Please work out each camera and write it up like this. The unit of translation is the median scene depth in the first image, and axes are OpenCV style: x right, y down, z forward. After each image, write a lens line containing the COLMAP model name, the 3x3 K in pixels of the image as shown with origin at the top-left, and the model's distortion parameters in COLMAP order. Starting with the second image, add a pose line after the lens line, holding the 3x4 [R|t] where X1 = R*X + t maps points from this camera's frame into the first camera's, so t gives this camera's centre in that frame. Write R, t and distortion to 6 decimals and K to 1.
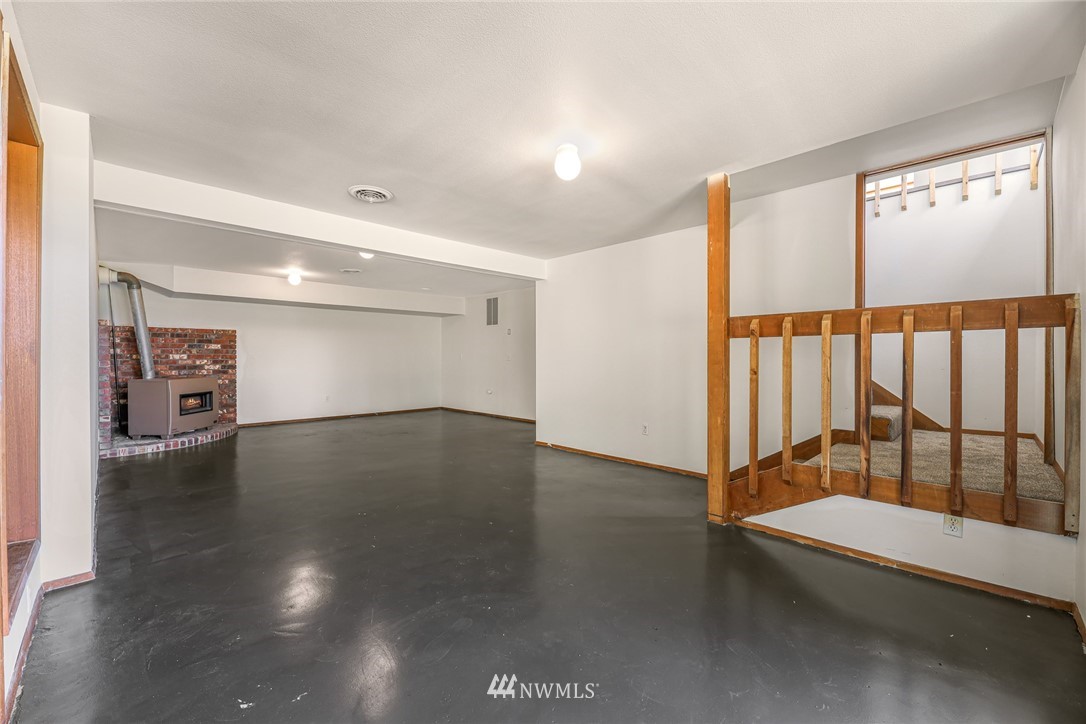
lens RADIAL K [[436.6, 0, 538.0], [0, 436.6, 357.8], [0, 0, 1]] dist [0.002661, -0.003438]
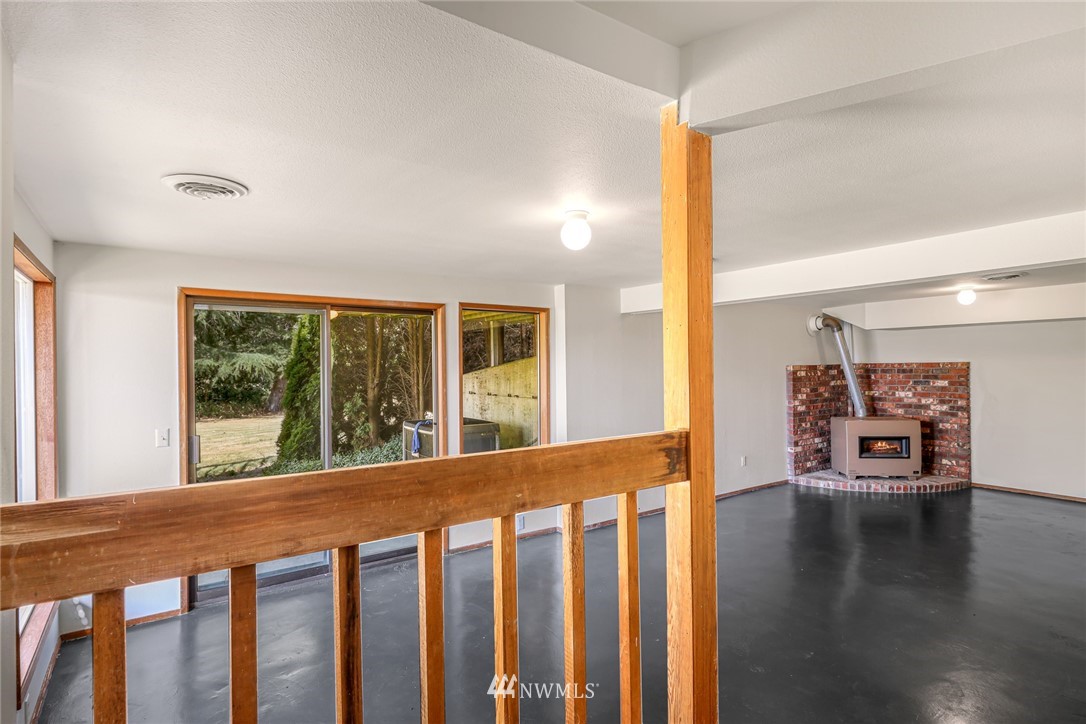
lens RADIAL K [[570.6, 0, 541.8], [0, 570.6, 364.7], [0, 0, 1]] dist [0.003473, 0.000623]
pose [[-0.147885, 0.000354, -0.989004, 0.480779], [0.010585, 0.999943, -0.001225, -0.071865], [0.988948, -0.010649, -0.147880, 0.430815]]
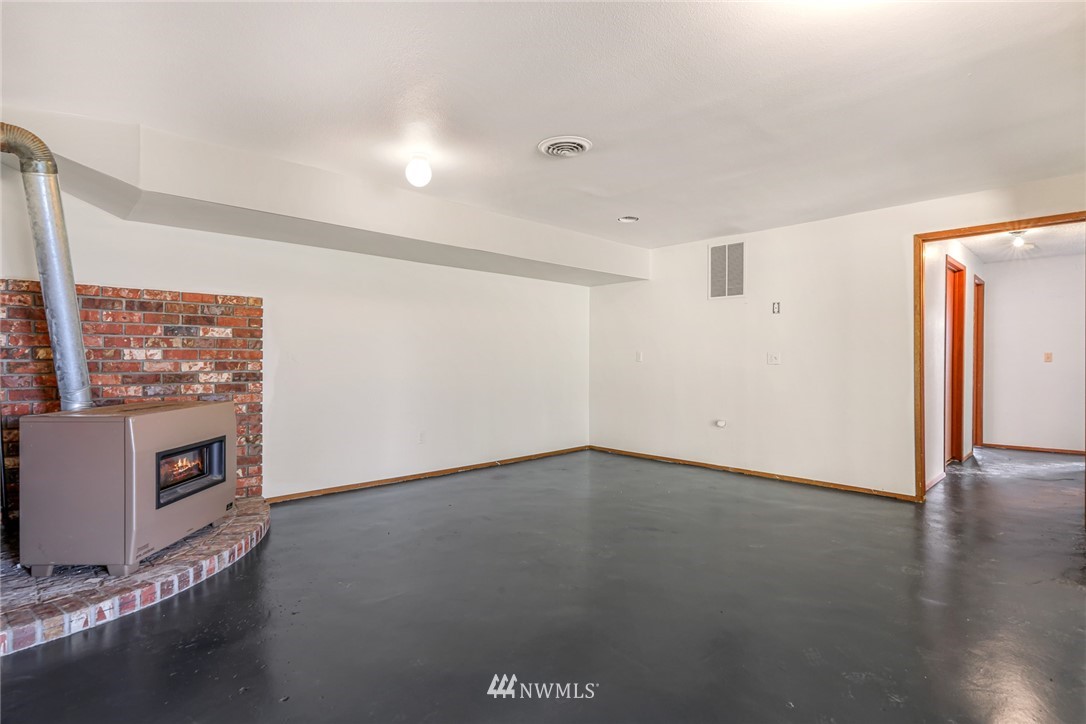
lens RADIAL K [[535.0, 0, 541.5], [0, 535.0, 356.5], [0, 0, 1]] dist [0.004253, 0.000503]
pose [[0.999933, 0.004314, -0.010717, -0.421009], [-0.004351, 0.999984, -0.003518, -0.000264], [0.010701, 0.003564, 0.999936, 0.469313]]
